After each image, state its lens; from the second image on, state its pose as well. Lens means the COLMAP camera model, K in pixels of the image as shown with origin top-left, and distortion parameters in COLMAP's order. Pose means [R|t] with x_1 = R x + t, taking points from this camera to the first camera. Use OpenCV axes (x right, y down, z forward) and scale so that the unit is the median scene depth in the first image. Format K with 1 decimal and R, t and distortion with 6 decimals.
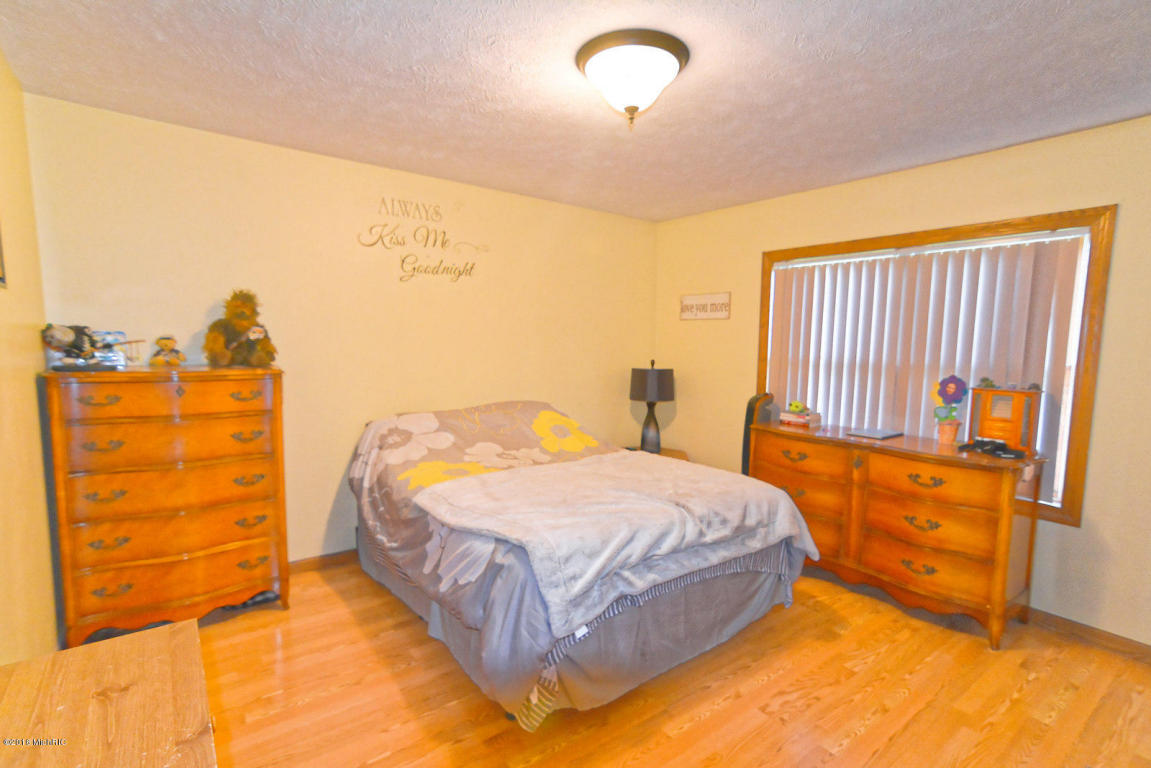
lens RADIAL K [[559.2, 0, 575.5], [0, 559.2, 395.9], [0, 0, 1]] dist [-0.020270, 0.016690]
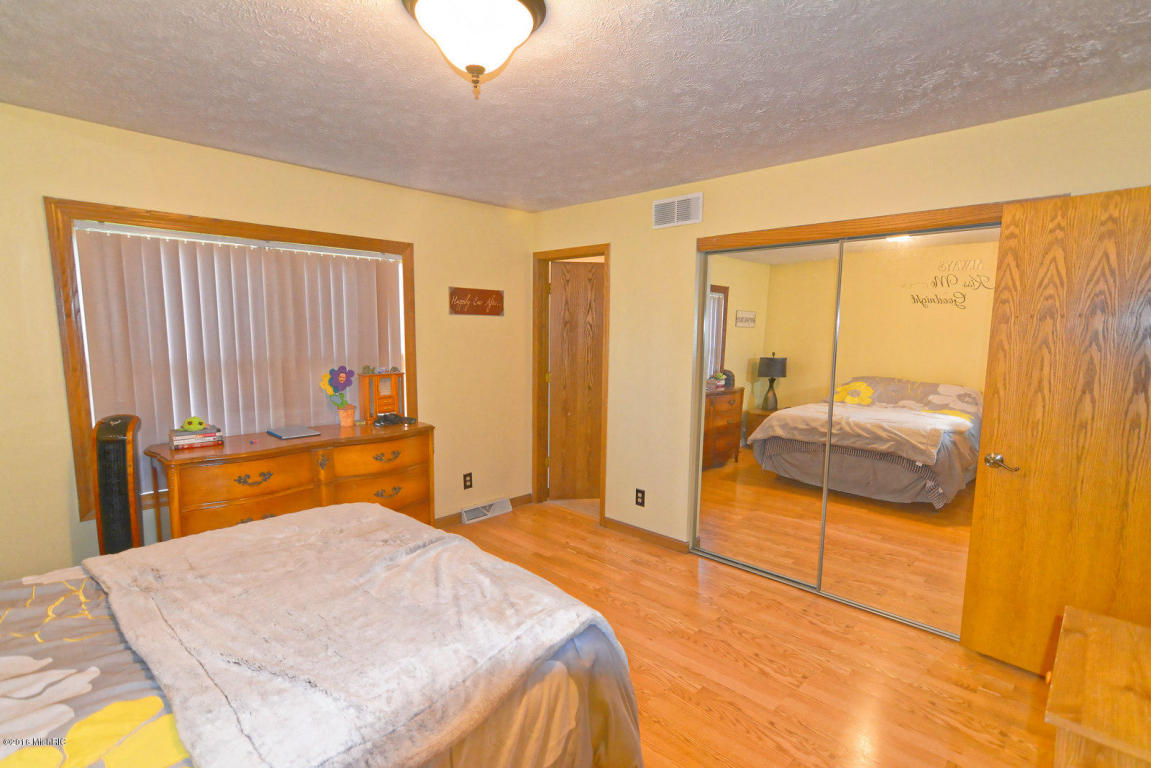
lens RADIAL K [[559.2, 0, 575.5], [0, 559.2, 395.9], [0, 0, 1]] dist [-0.020270, 0.016690]
pose [[-0.178788, -0.120953, 0.976425, -0.517666], [0.100458, 0.984984, 0.140407, -0.087039], [-0.978746, 0.123193, -0.163953, 0.712110]]
